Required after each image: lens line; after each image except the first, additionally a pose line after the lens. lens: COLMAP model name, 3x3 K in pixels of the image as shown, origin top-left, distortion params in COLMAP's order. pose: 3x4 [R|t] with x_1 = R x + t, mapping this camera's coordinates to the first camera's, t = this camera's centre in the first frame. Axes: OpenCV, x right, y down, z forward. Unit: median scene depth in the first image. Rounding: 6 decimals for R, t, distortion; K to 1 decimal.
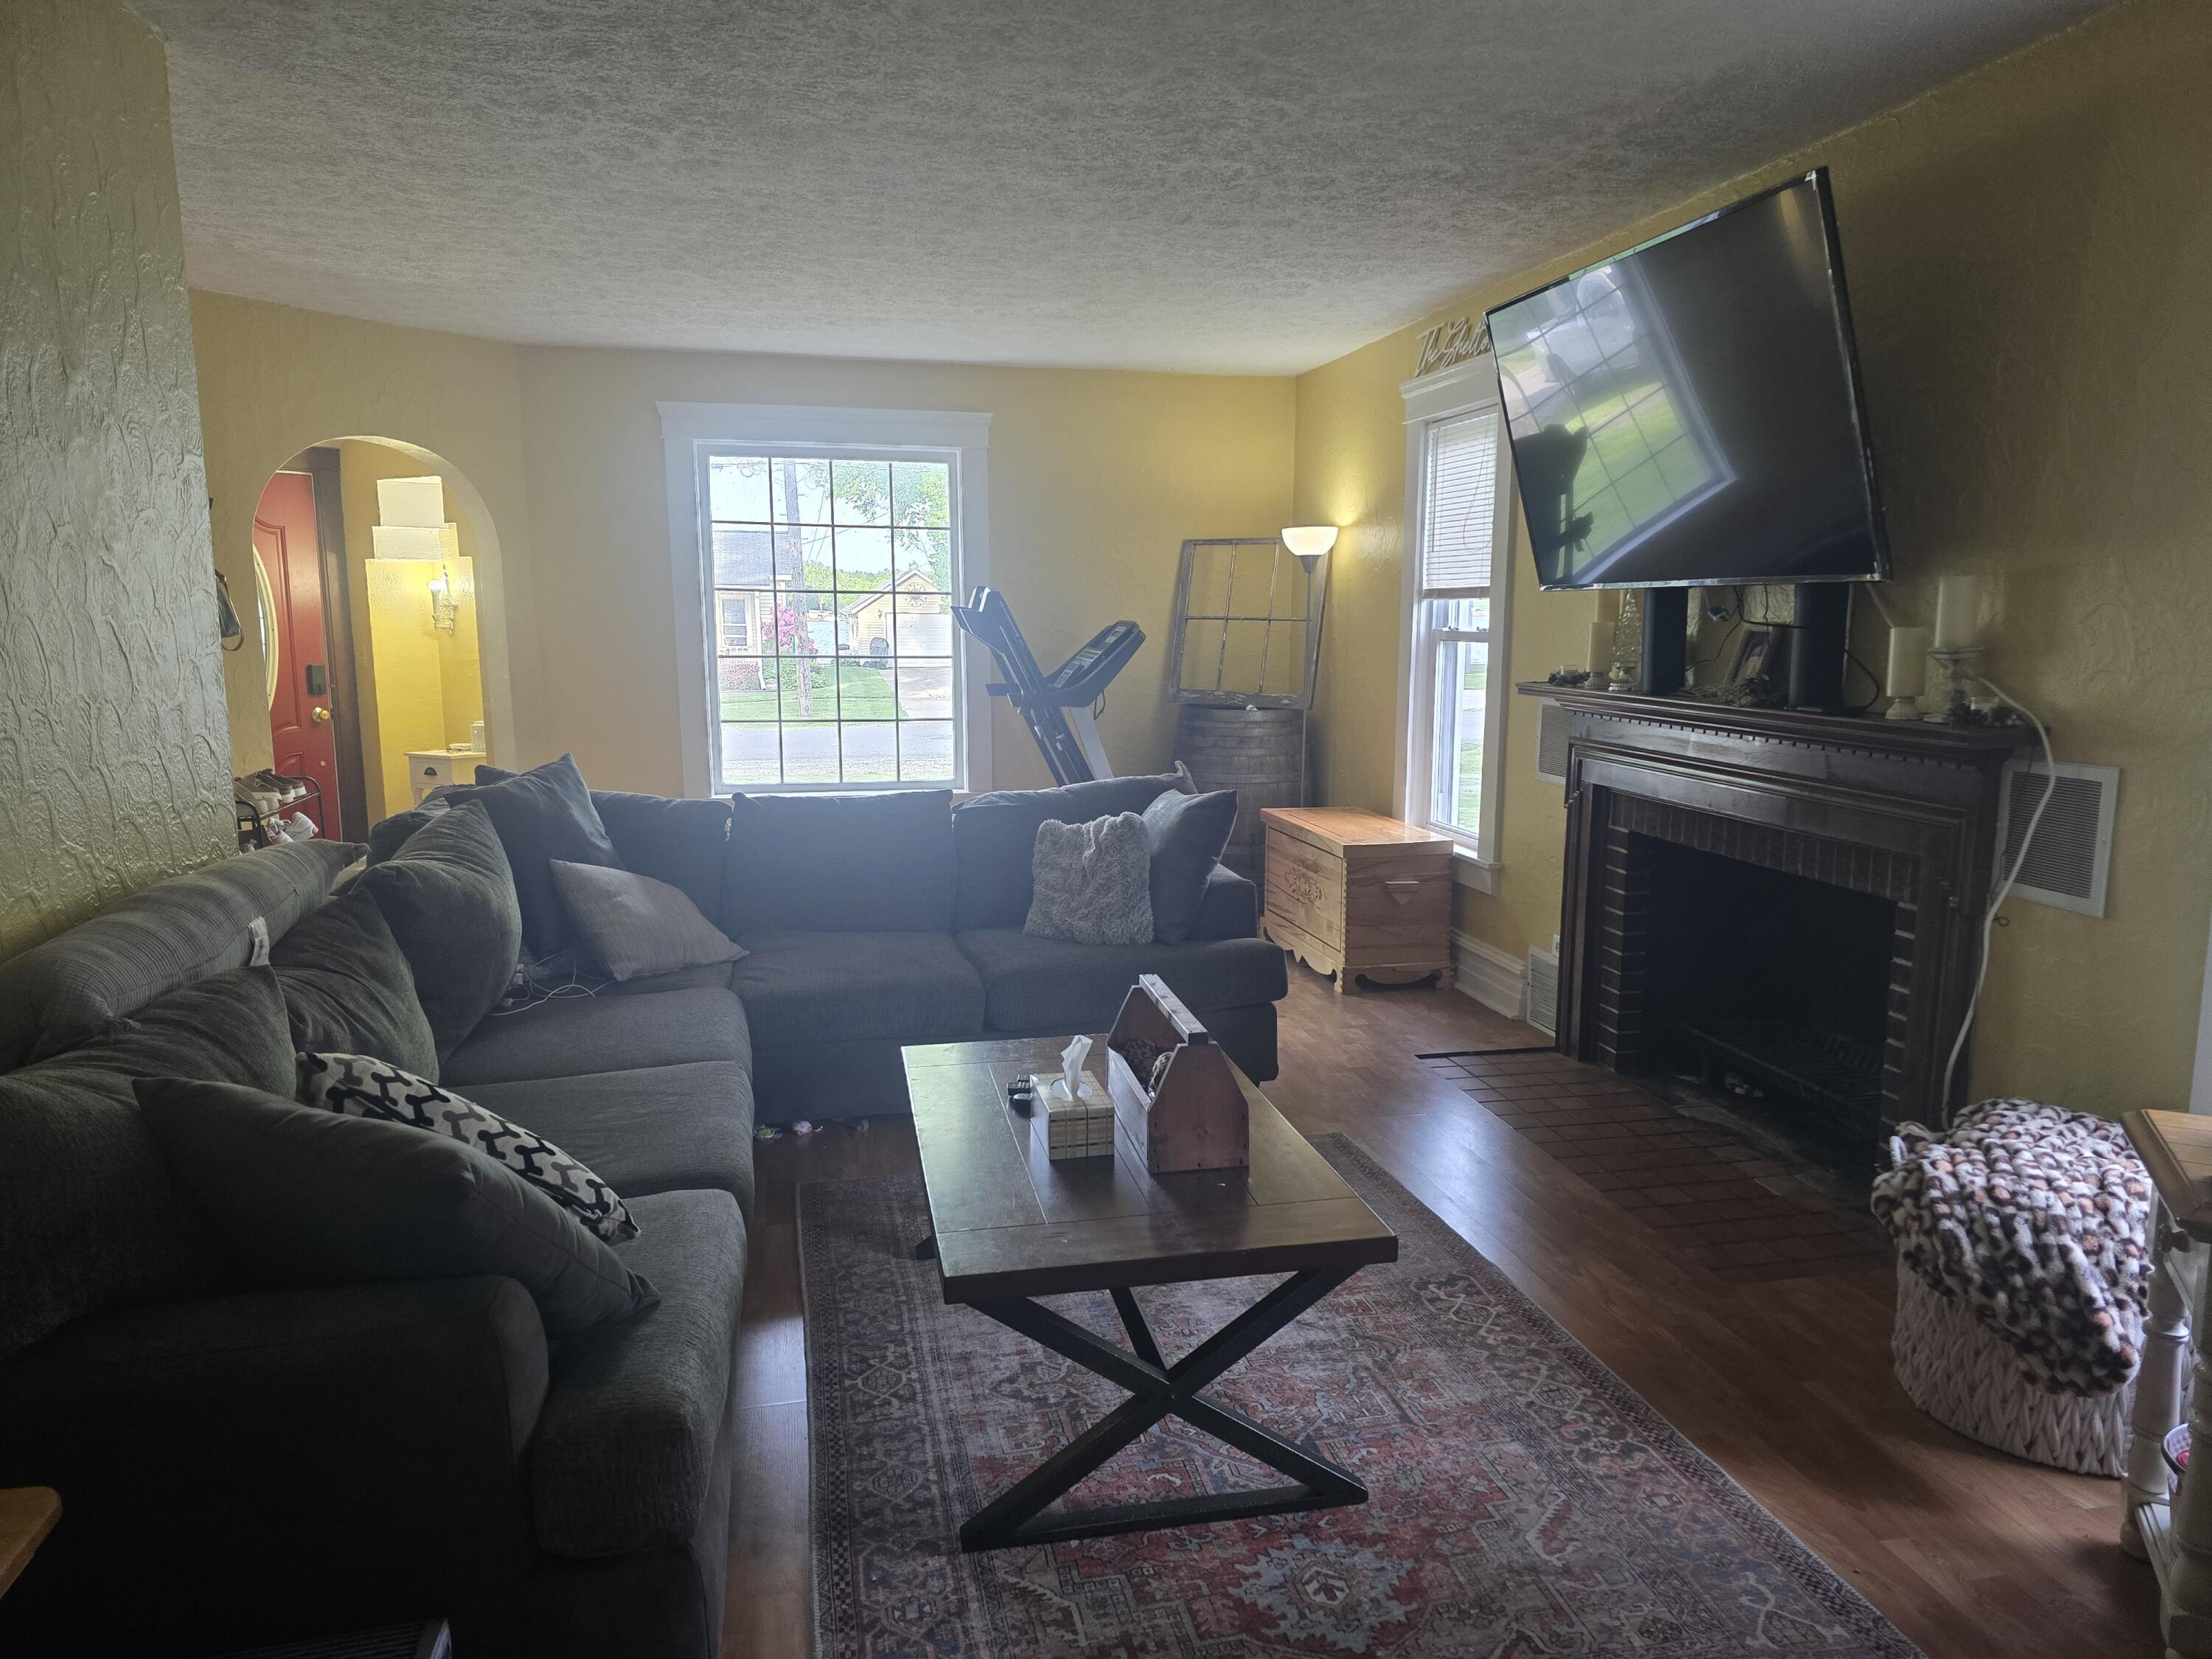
lens RADIAL K [[1475.4, 0, 1106.6], [0, 1475.4, 822.2], [0, 0, 1]] dist [0.066625, -0.052969]
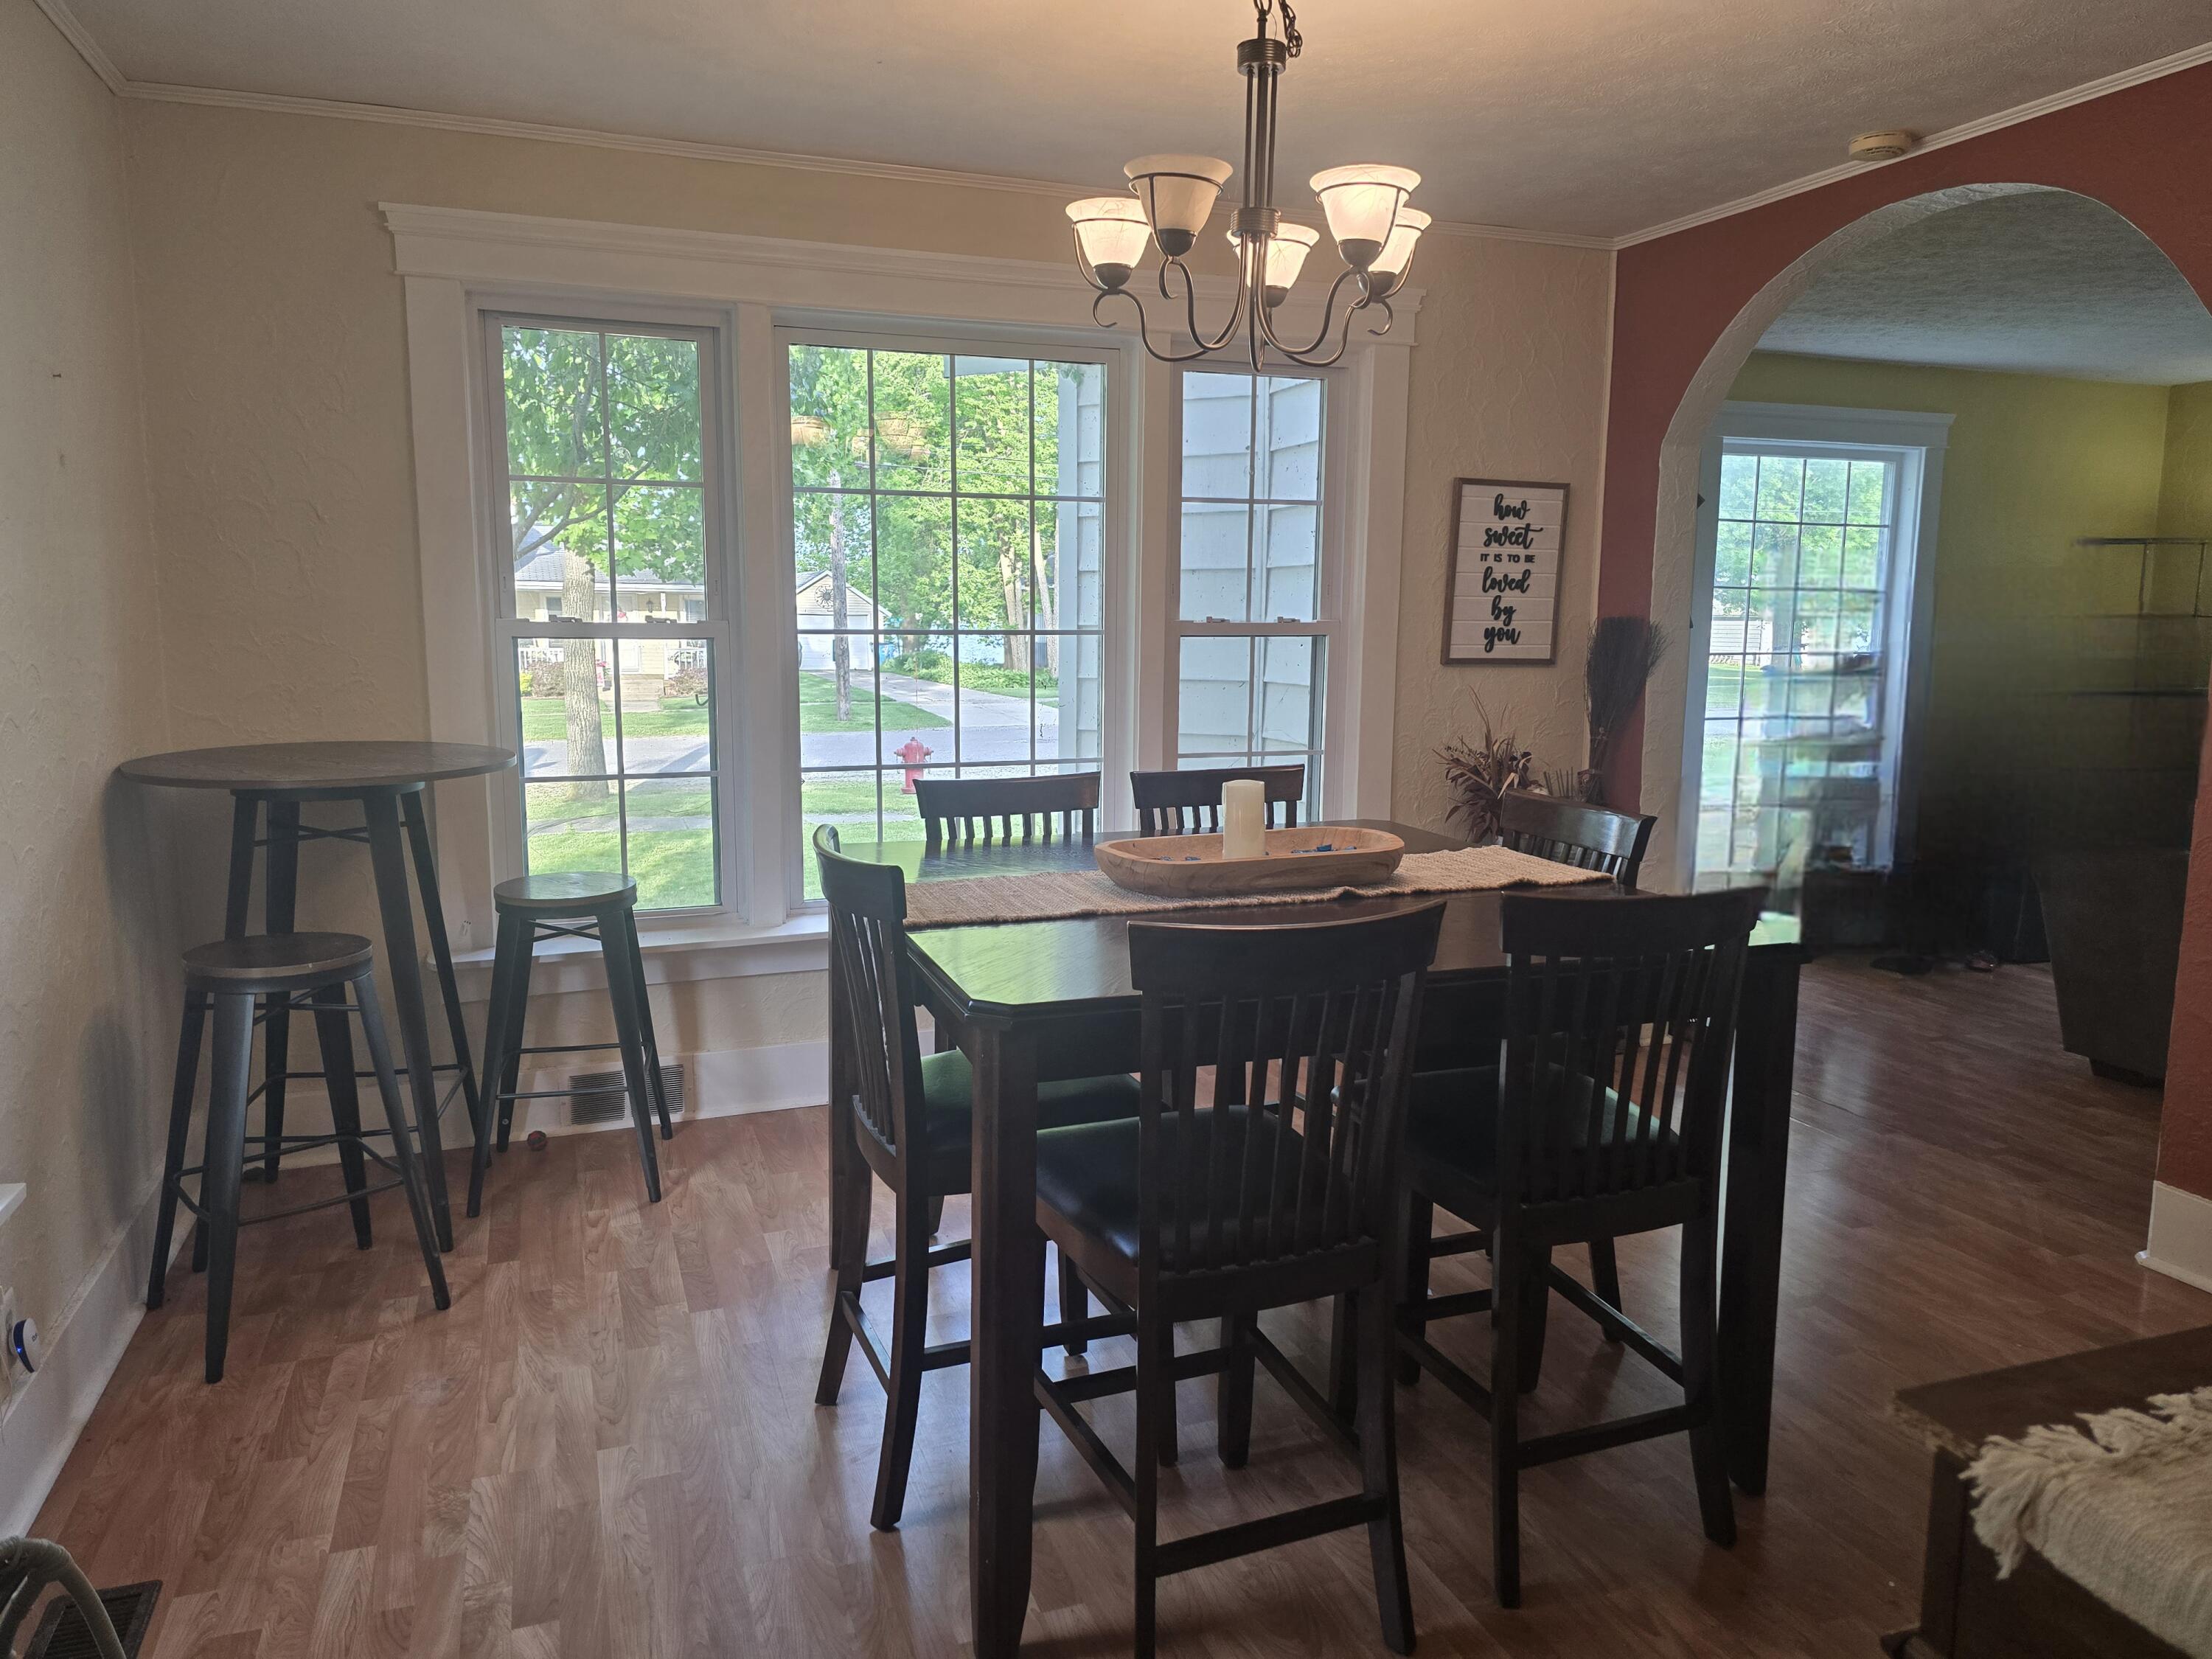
lens RADIAL K [[1475.4, 0, 1106.6], [0, 1475.4, 822.2], [0, 0, 1]] dist [0.066625, -0.052969]
pose [[0.988818, -0.018599, 0.147961, -1.042347], [0.019700, 0.999788, -0.005979, -0.001634], [-0.147819, 0.008827, 0.988975, 0.091636]]
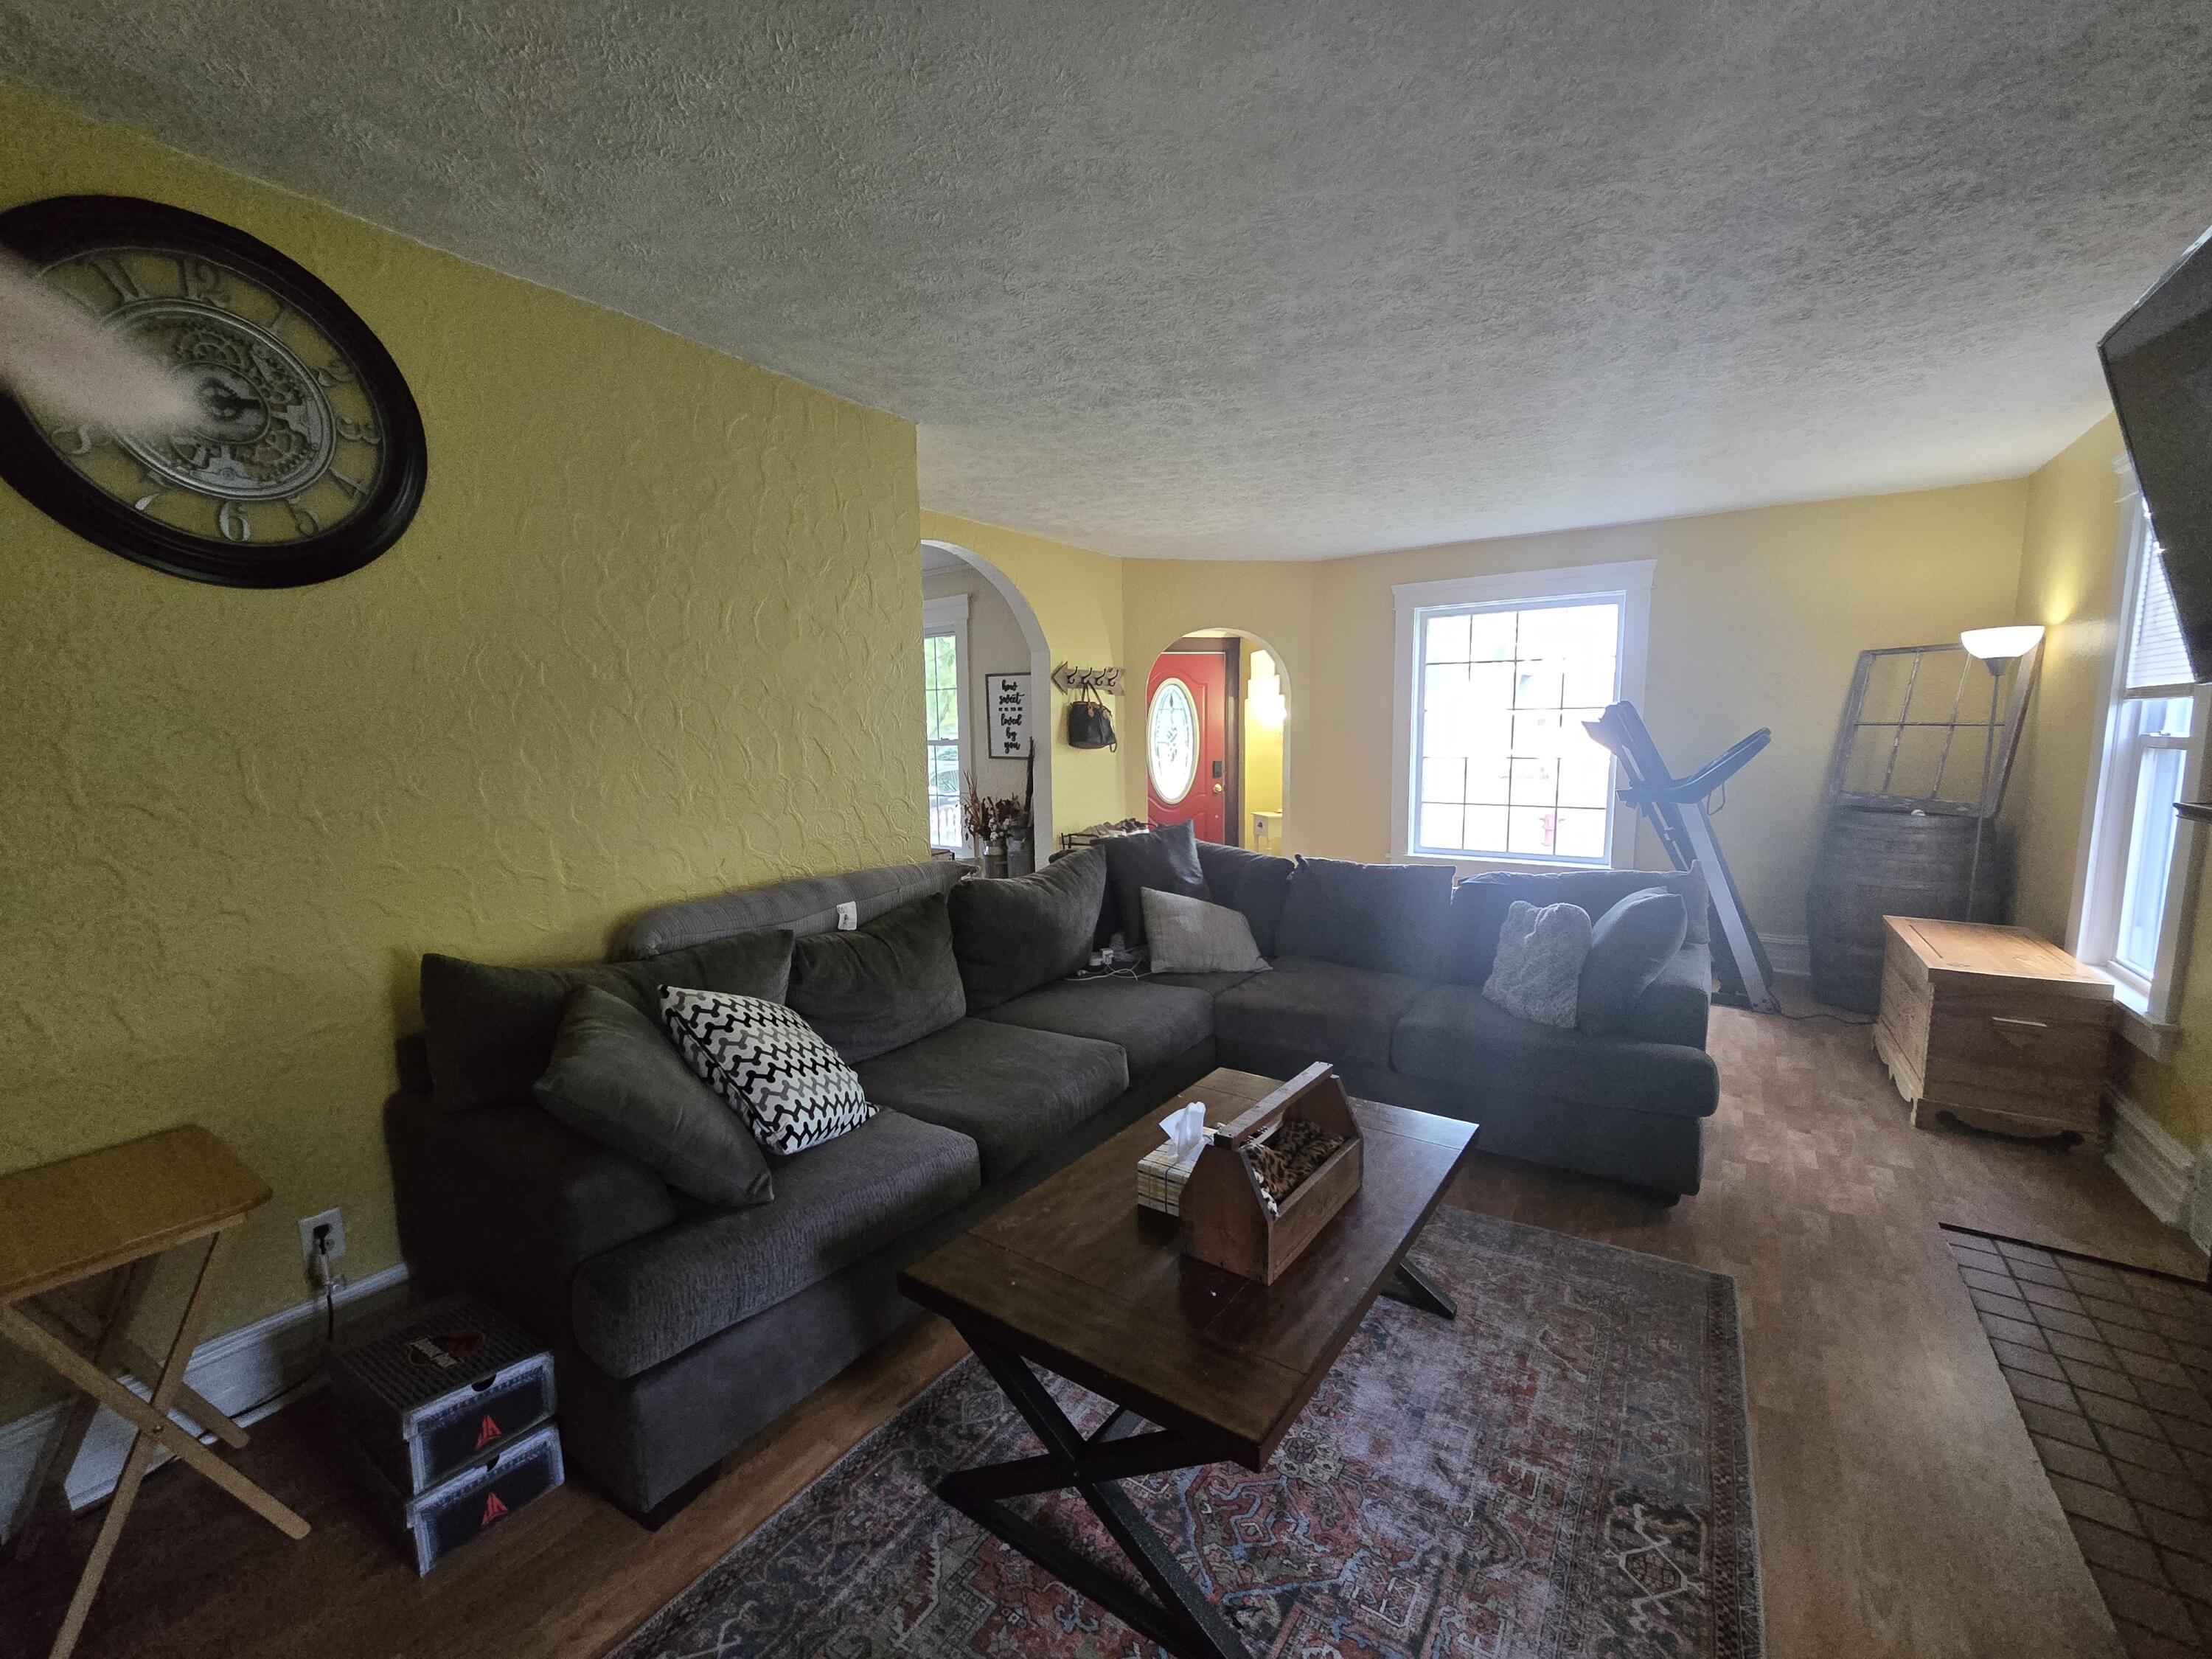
lens RADIAL K [[896.9, 0, 1108.2], [0, 896.9, 841.2], [0, 0, 1]] dist [-0.001436, 0.000421]
pose [[0.689915, 0.078702, -0.719600, 0.204233], [-0.089814, 0.995698, 0.022790, -0.030163], [0.718298, 0.048907, 0.694015, 0.239637]]
